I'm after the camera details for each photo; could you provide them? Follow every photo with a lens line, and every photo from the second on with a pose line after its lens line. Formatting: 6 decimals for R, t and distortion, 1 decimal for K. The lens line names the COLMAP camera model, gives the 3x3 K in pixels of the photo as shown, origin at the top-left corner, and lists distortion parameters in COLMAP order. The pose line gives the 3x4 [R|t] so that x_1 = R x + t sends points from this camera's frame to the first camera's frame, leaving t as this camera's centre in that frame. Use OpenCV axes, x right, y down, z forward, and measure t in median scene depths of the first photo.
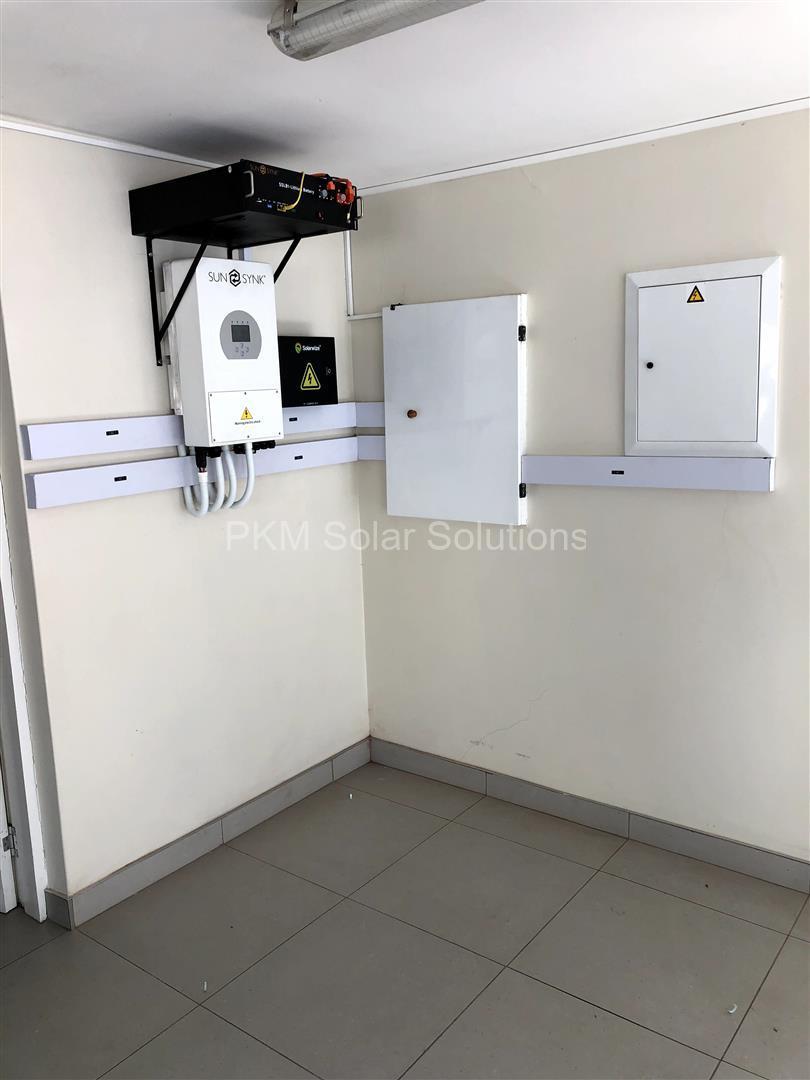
lens RADIAL K [[882.9, 0, 405.3], [0, 882.9, 534.7], [0, 0, 1]] dist [0.049389, -0.062156]
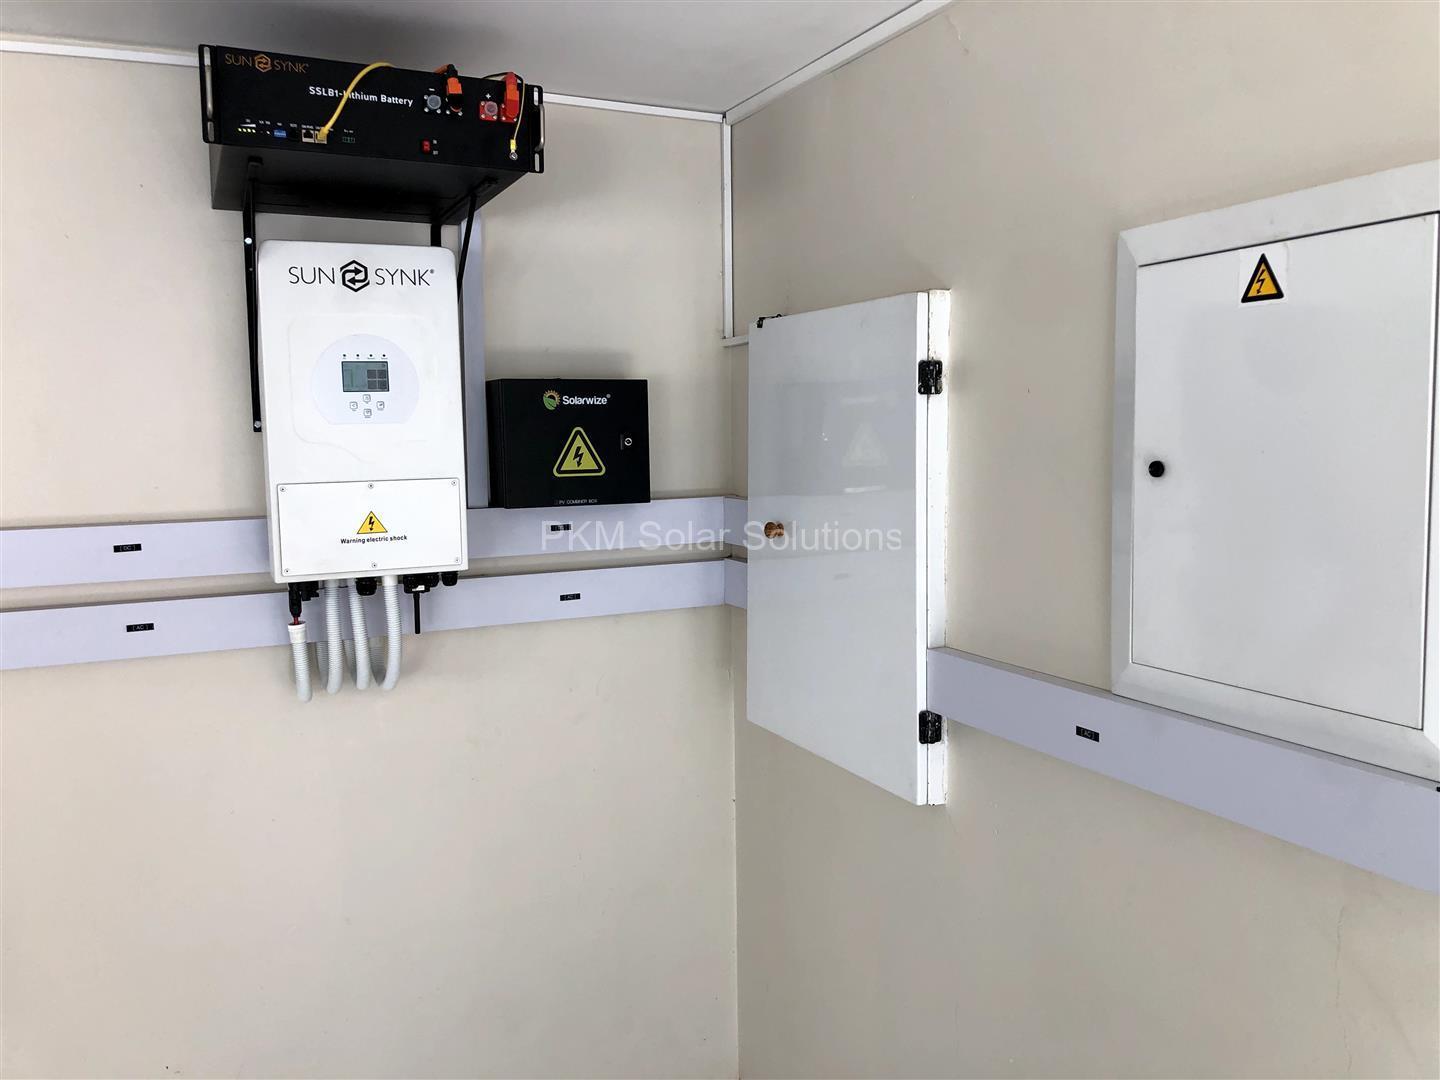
lens RADIAL K [[1177.1, 0, 724.7], [0, 1177.1, 530.6], [0, 0, 1]] dist [0.049389, -0.062156]
pose [[0.878349, 0.068362, -0.473106, 0.349997], [-0.101608, 0.993804, -0.045042, -0.122660], [0.467095, 0.087634, 0.879854, 0.472900]]
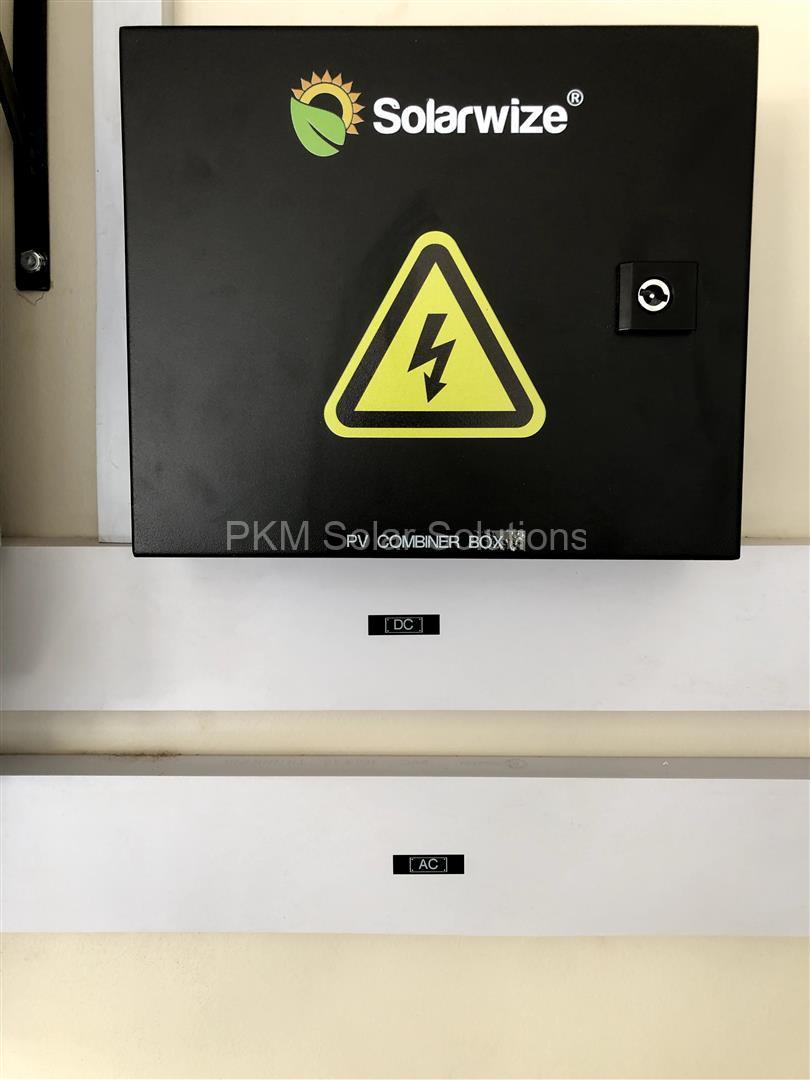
lens RADIAL K [[882.9, 0, 405.3], [0, 882.9, 534.7], [0, 0, 1]] dist [0.049389, -0.062156]
pose [[0.586067, 0.100532, -0.804002, -0.003447], [-0.166252, 0.986081, 0.002112, -0.169336], [0.793023, 0.132429, 0.594623, 1.042670]]
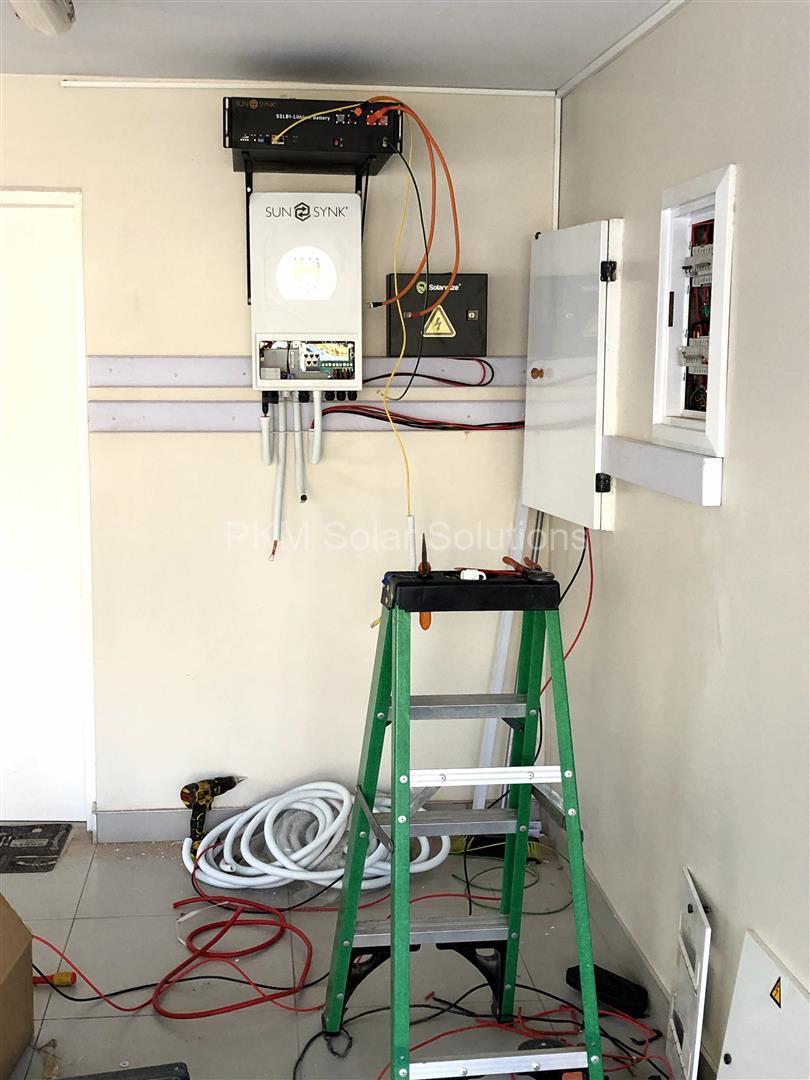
lens RADIAL K [[1428.2, 0, 405.0], [0, 1428.2, 540.0], [0, 0, 1]] dist [0.065246, 0.023655]
pose [[0.684190, 0.139223, -0.715892, 0.979398], [-0.158068, 0.986585, 0.040798, -0.028263], [0.711969, 0.085246, 0.697018, 0.059792]]
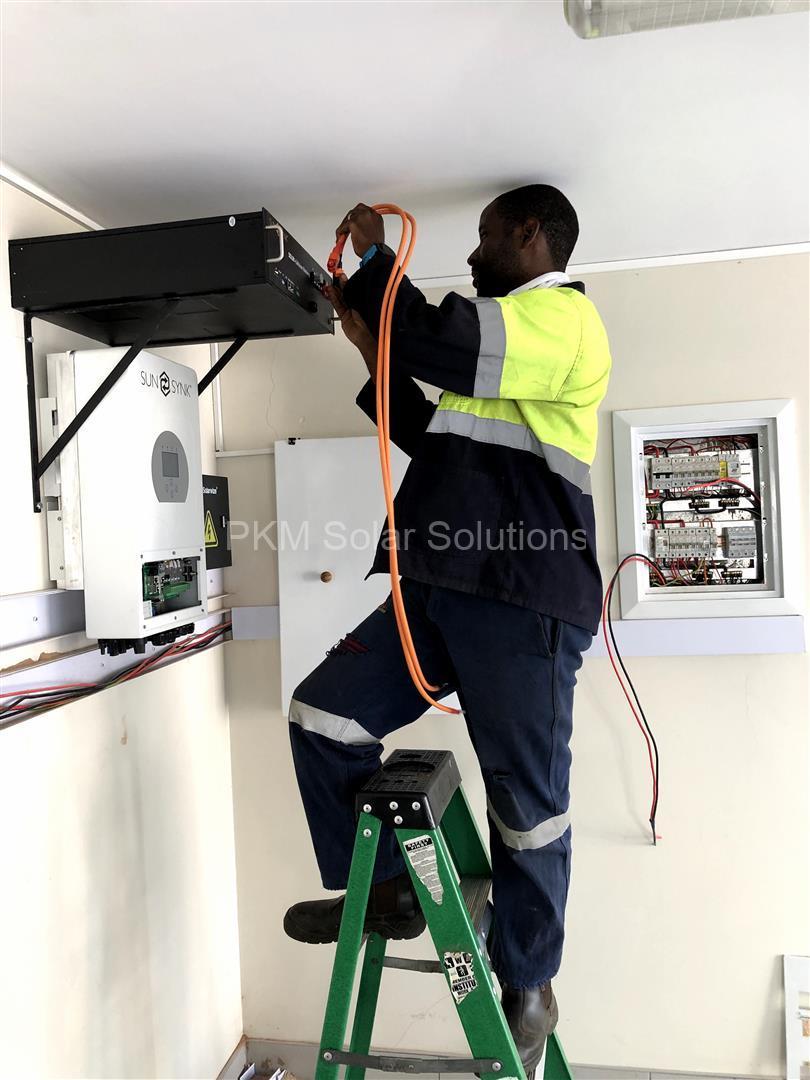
lens RADIAL K [[884.6, 0, 402.3], [0, 884.6, 535.0], [0, 0, 1]] dist [0.013500, 0.003646]
pose [[0.895642, -0.008088, 0.444702, -0.323003], [0.087450, 0.983521, -0.158240, -0.053789], [-0.436094, 0.180615, 0.881590, 0.342726]]
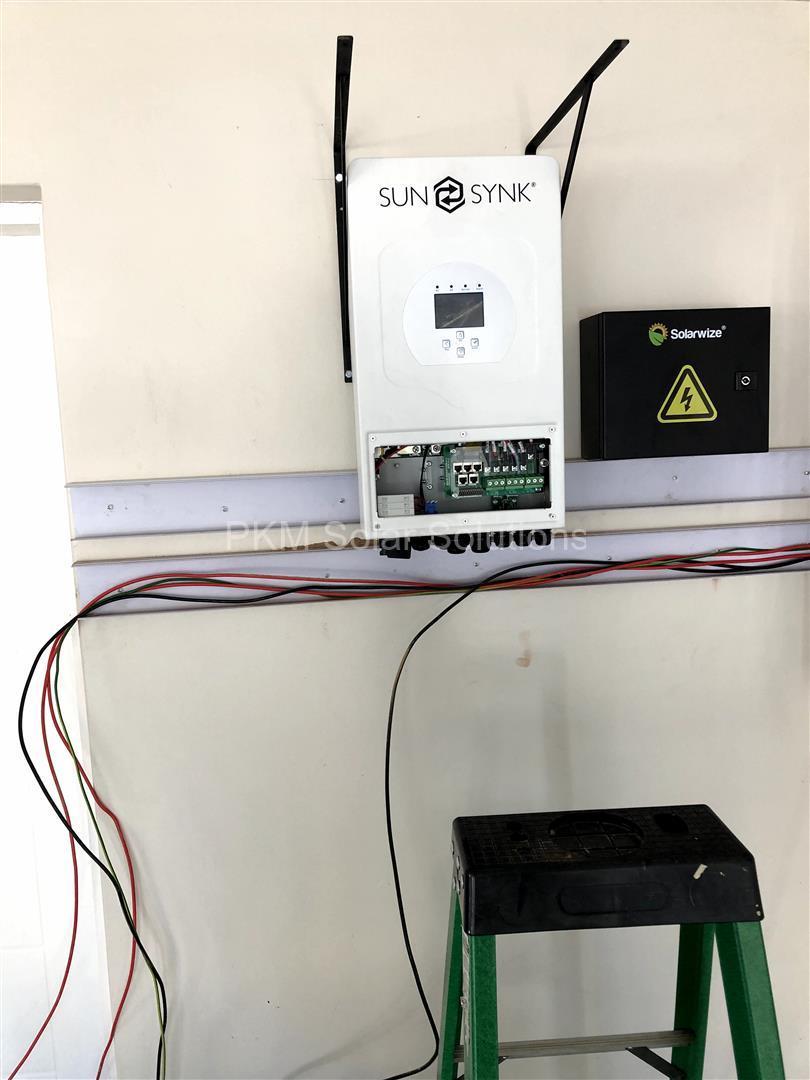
lens RADIAL K [[882.9, 0, 405.3], [0, 882.9, 534.7], [0, 0, 1]] dist [0.049389, -0.062156]
pose [[0.688320, 0.104552, -0.717833, 0.151716], [-0.112221, 0.992993, 0.037021, -0.119266], [0.716674, 0.055074, 0.695230, 0.644594]]
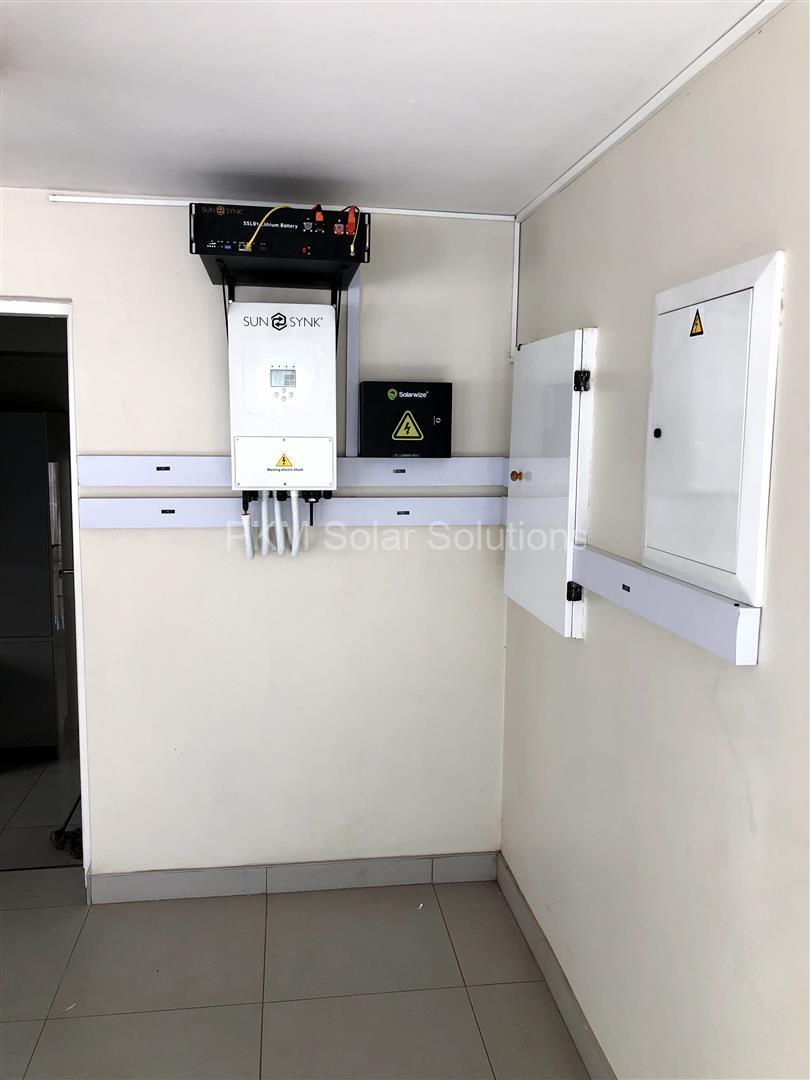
lens RADIAL K [[888.7, 0, 405.0], [0, 888.7, 540.0], [0, 0, 1]] dist [0.075474, -0.011135]
pose [[0.706299, 0.136253, -0.694678, 0.606084], [-0.160354, 0.986589, 0.030471, -0.102649], [0.689513, 0.089873, 0.718675, 0.402336]]
